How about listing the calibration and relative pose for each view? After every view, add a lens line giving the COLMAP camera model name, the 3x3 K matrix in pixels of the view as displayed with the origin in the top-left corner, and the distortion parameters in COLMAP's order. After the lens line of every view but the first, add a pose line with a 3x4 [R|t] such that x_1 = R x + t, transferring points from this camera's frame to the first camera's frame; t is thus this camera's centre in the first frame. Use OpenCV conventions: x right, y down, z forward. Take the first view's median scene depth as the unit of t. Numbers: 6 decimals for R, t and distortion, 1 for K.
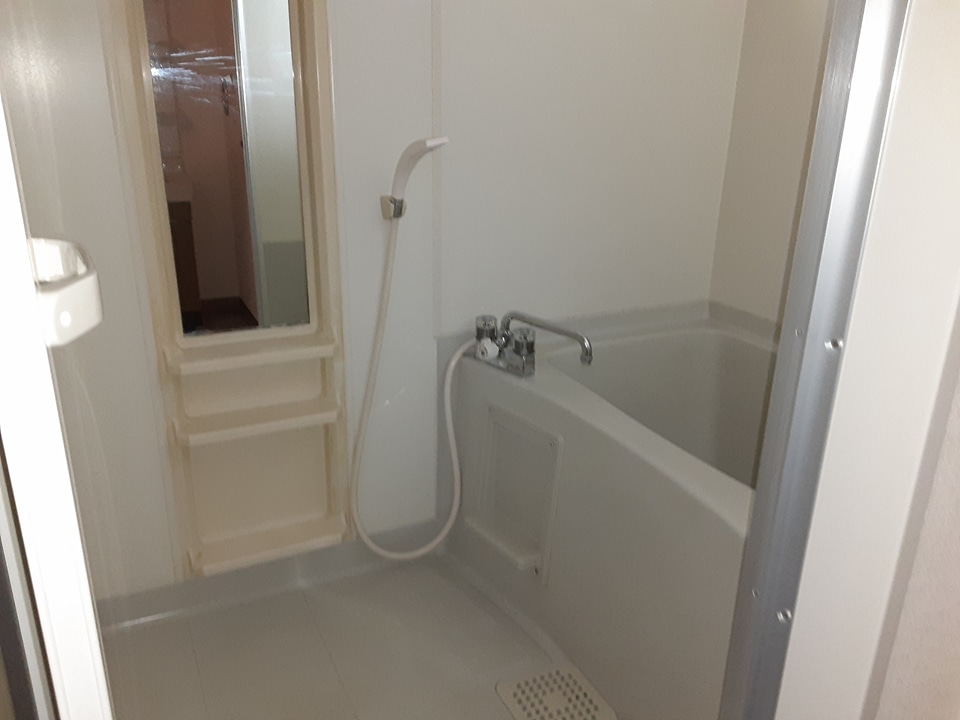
lens RADIAL K [[769.3, 0, 479.1], [0, 769.3, 357.5], [0, 0, 1]] dist [0.130643, -0.196329]
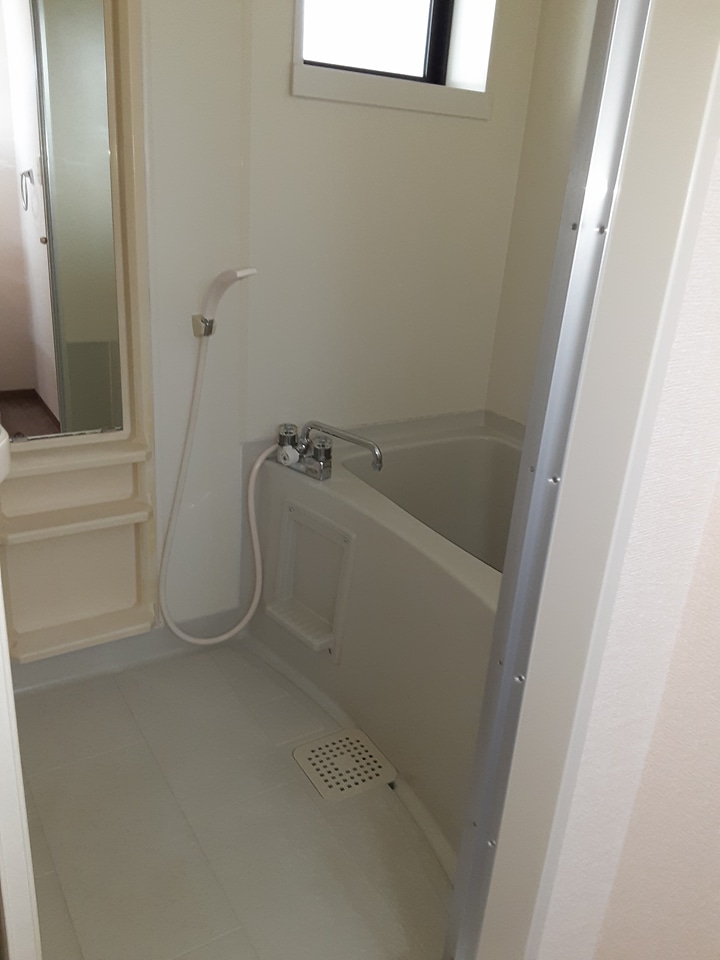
lens RADIAL K [[769.3, 0, 357.4], [0, 769.3, 475.0], [0, 0, 1]] dist [0.130643, -0.196329]
pose [[0.992017, 0.002512, 0.126079, -0.030442], [-0.007203, 0.999298, 0.036761, -0.022681], [-0.125898, -0.037375, 0.991339, -0.118195]]
